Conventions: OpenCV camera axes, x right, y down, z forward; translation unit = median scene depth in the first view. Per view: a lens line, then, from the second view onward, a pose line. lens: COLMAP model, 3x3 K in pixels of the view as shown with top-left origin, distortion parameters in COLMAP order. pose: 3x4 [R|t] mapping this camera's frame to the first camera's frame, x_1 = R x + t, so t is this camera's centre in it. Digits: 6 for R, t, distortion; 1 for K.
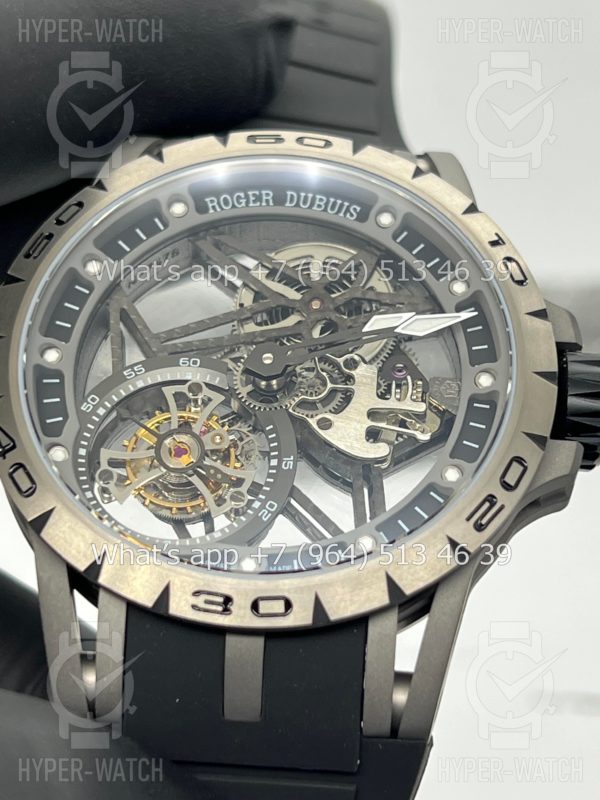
lens RADIAL K [[1883.0, 0, 304.7], [0, 1883.0, 398.4], [0, 0, 1]] dist [0.208492, 0.000000]
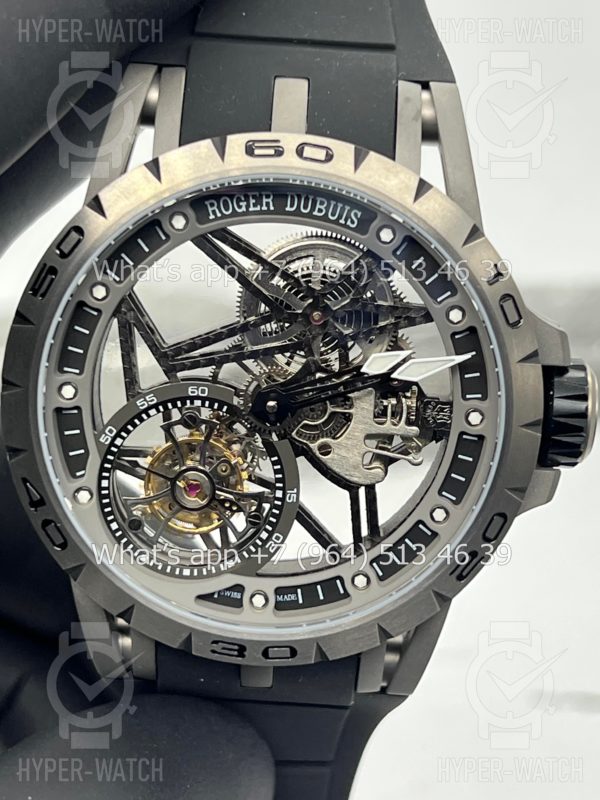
lens RADIAL K [[1883.0, 0, 300.8], [0, 1883.0, 399.4], [0, 0, 1]] dist [0.208492, 0.000000]
pose [[0.999970, -0.004289, -0.006524, 0.003825], [0.007480, 0.765730, 0.643118, -0.700438], [0.002238, -0.643148, 0.765739, 0.184996]]
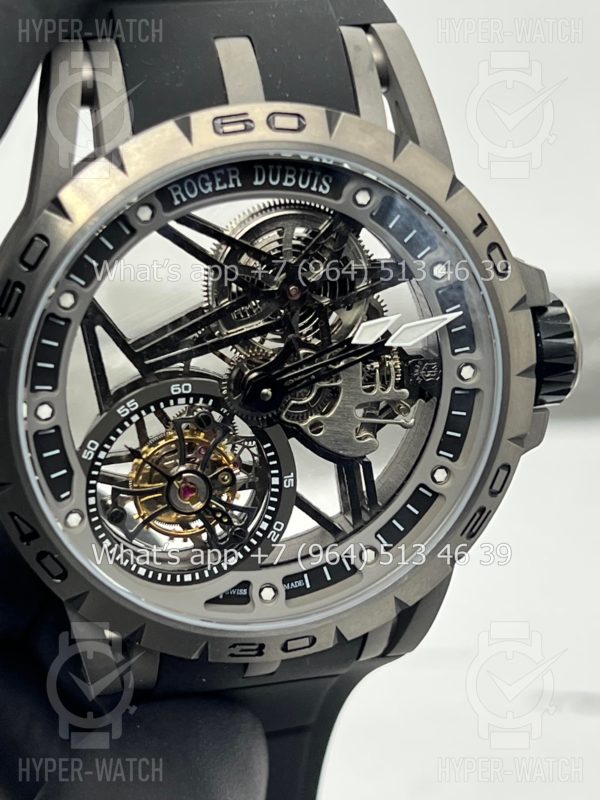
lens RADIAL K [[1883.0, 0, 292.0], [0, 1883.0, 400.2], [0, 0, 1]] dist [0.208492, 0.000000]
pose [[0.964289, -0.159724, 0.211272, -0.215524], [-0.039630, 0.701696, 0.711373, -0.722933], [-0.261872, -0.694342, 0.670308, 0.319325]]
